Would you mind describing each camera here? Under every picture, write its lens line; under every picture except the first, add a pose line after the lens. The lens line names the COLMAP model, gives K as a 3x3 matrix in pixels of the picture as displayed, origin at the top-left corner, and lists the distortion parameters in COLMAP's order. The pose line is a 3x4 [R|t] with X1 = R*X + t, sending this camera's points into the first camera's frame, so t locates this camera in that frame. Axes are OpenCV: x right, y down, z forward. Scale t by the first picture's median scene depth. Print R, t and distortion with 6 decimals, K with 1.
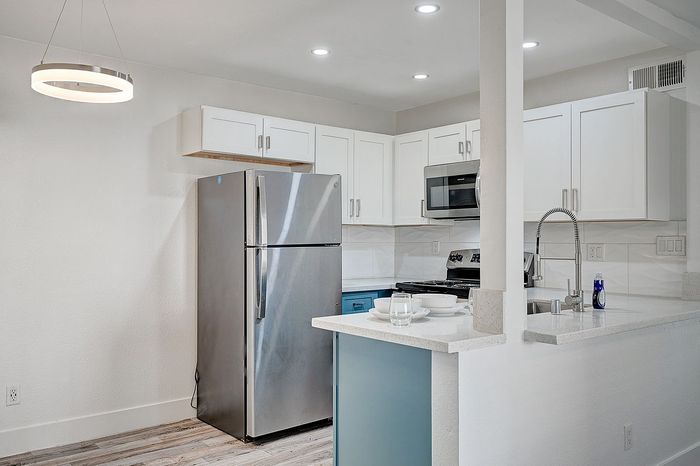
lens RADIAL K [[564.3, 0, 340.3], [0, 564.3, 226.8], [0, 0, 1]] dist [0.006844, 0.009577]
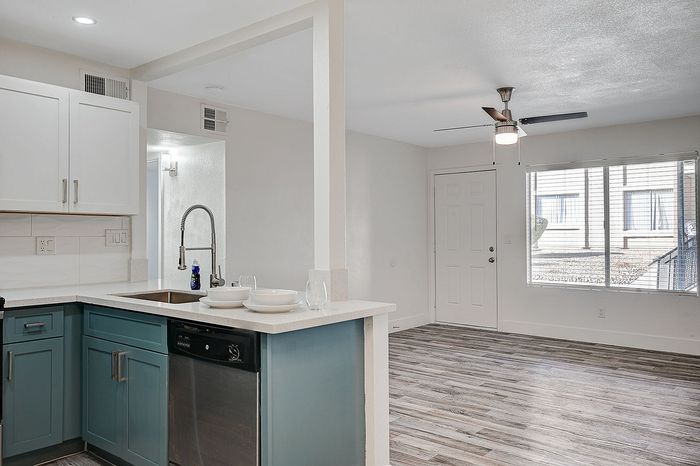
lens RADIAL K [[564.3, 0, 340.3], [0, 564.3, 226.8], [0, 0, 1]] dist [0.006844, 0.009577]
pose [[-0.180821, 0.010173, 0.983463, -0.762689], [-0.018138, 0.999742, -0.013677, 0.021451], [-0.983349, -0.020311, -0.180590, 0.897290]]
